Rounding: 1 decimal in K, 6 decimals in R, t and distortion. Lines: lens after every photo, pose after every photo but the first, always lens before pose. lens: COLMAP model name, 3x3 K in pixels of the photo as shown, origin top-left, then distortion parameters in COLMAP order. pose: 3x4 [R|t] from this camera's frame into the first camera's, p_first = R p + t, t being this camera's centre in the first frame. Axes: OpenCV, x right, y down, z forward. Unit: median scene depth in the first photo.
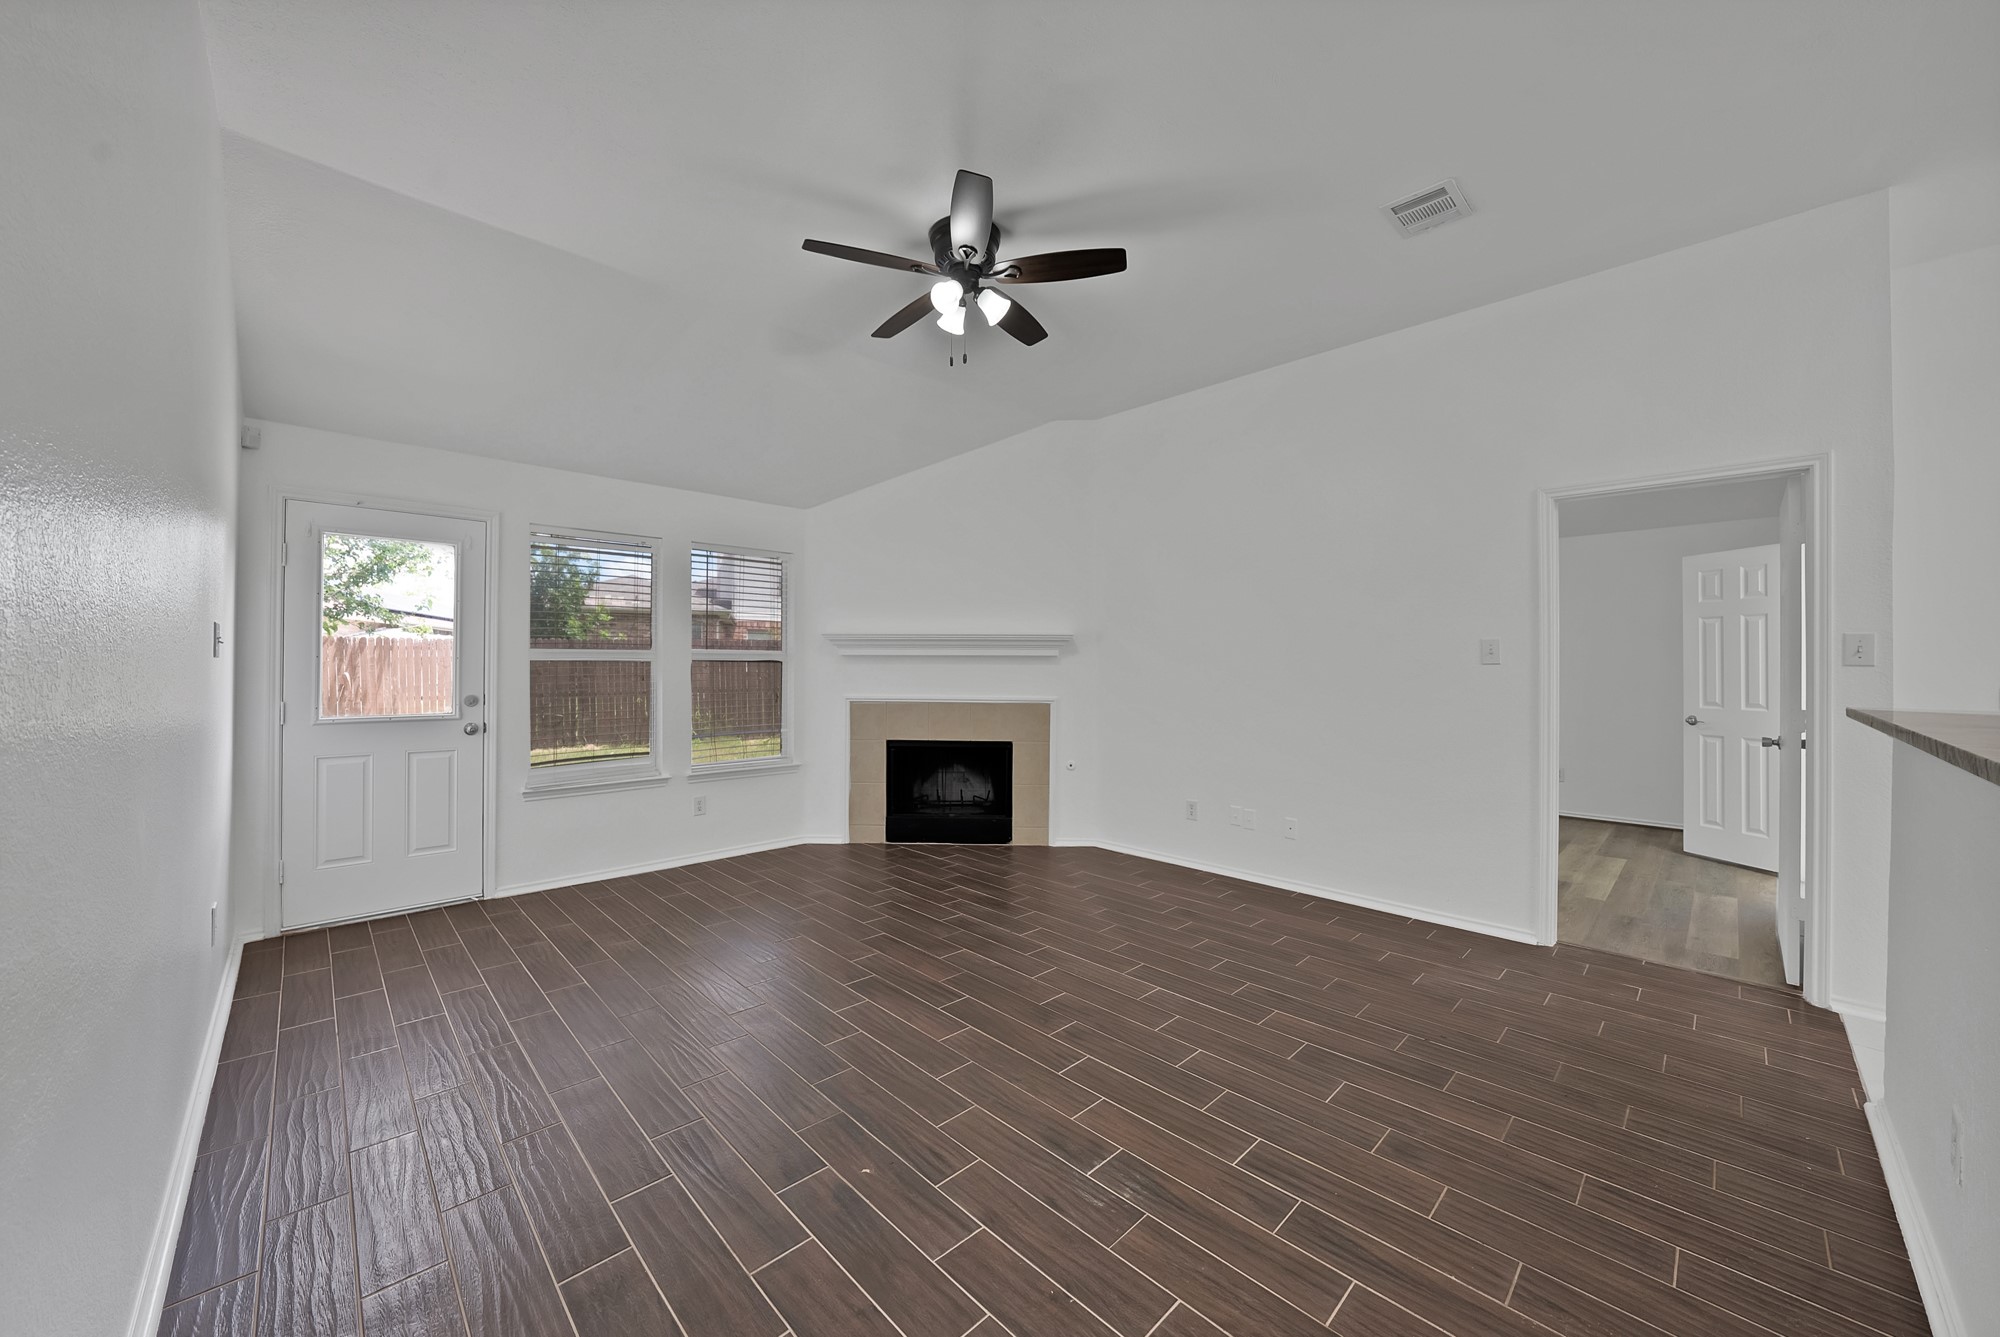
lens RADIAL K [[727.1, 0, 978.8], [0, 727.1, 657.3], [0, 0, 1]] dist [-0.016333, 0.000082]
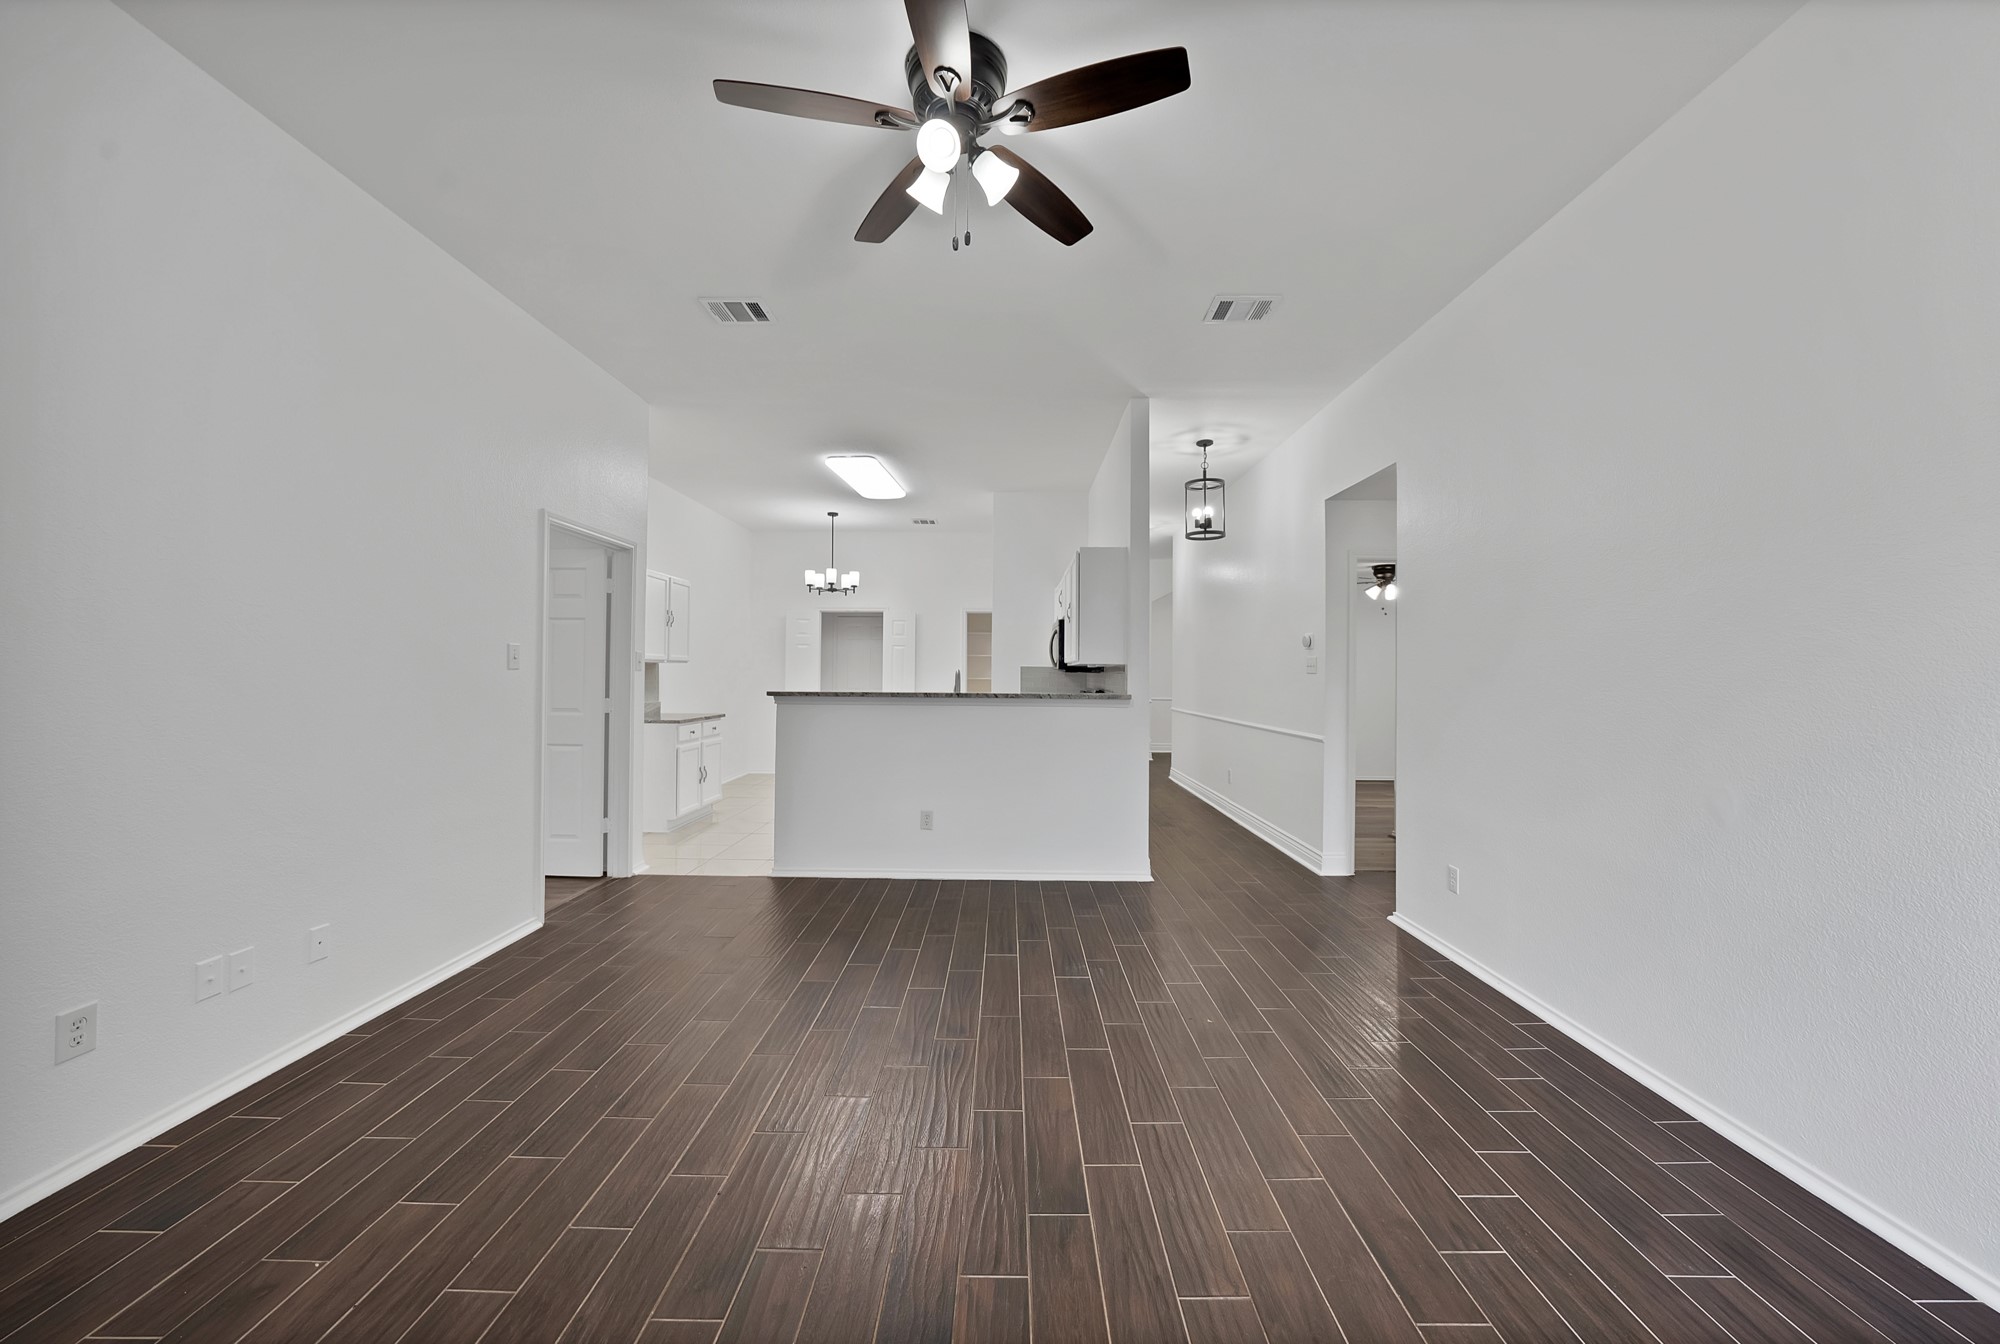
lens RADIAL K [[687.0, 0, 995.7], [0, 687.0, 678.7], [0, 0, 1]] dist [0.000075, -0.000004]
pose [[-0.714182, -0.005691, 0.699937, -0.279271], [-0.016559, 0.999824, -0.008766, 0.013778], [-0.699765, -0.017851, -0.714151, 0.797123]]
